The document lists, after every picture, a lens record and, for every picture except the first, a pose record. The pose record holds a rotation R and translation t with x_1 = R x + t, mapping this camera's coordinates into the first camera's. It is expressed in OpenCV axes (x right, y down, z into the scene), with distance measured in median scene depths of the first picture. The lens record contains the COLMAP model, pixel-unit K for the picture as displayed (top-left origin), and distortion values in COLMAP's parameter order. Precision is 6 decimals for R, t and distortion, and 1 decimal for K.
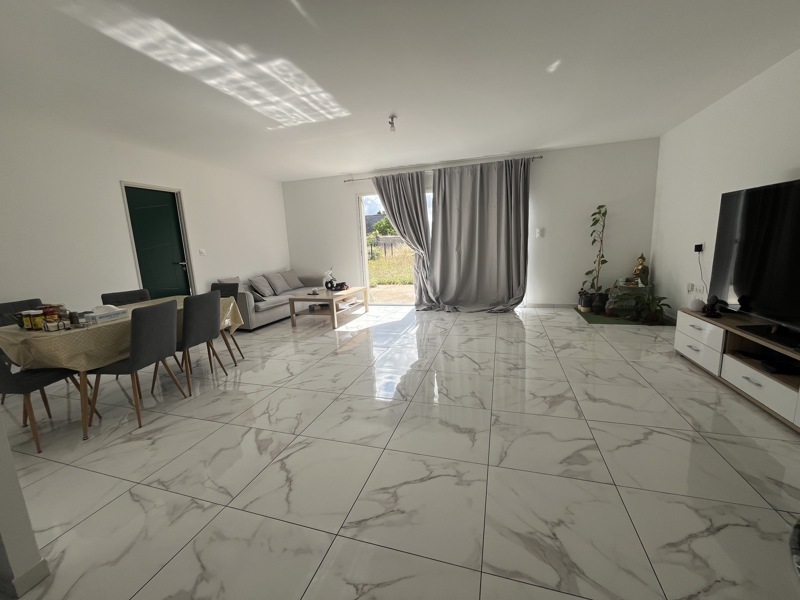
lens RADIAL K [[322.6, 0, 399.4], [0, 322.6, 296.0], [0, 0, 1]] dist [-0.000383, -0.000278]
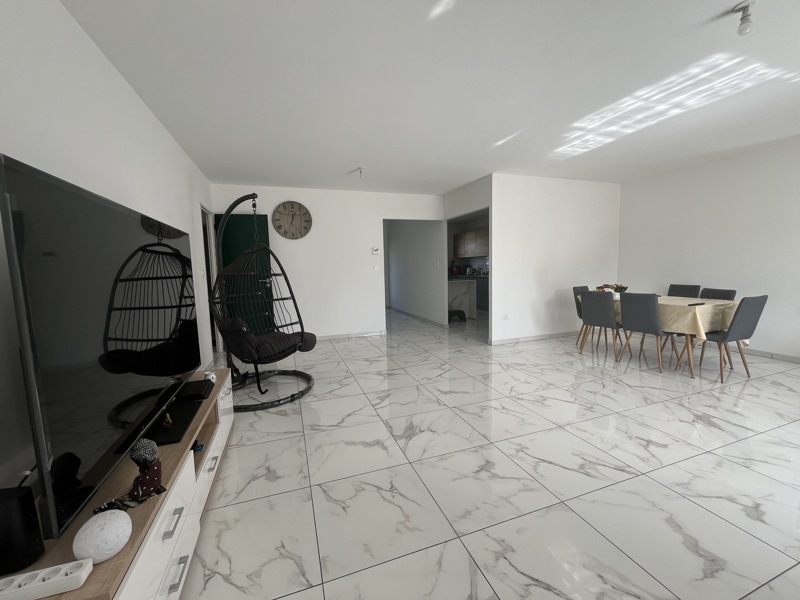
lens RADIAL K [[322.6, 0, 399.2], [0, 322.6, 299.7], [0, 0, 1]] dist [-0.000383, -0.000278]
pose [[-0.794521, 0.127985, -0.593596, 1.013540], [-0.038858, 0.964817, 0.260035, -0.312497], [0.605992, 0.229669, -0.761594, 1.586437]]
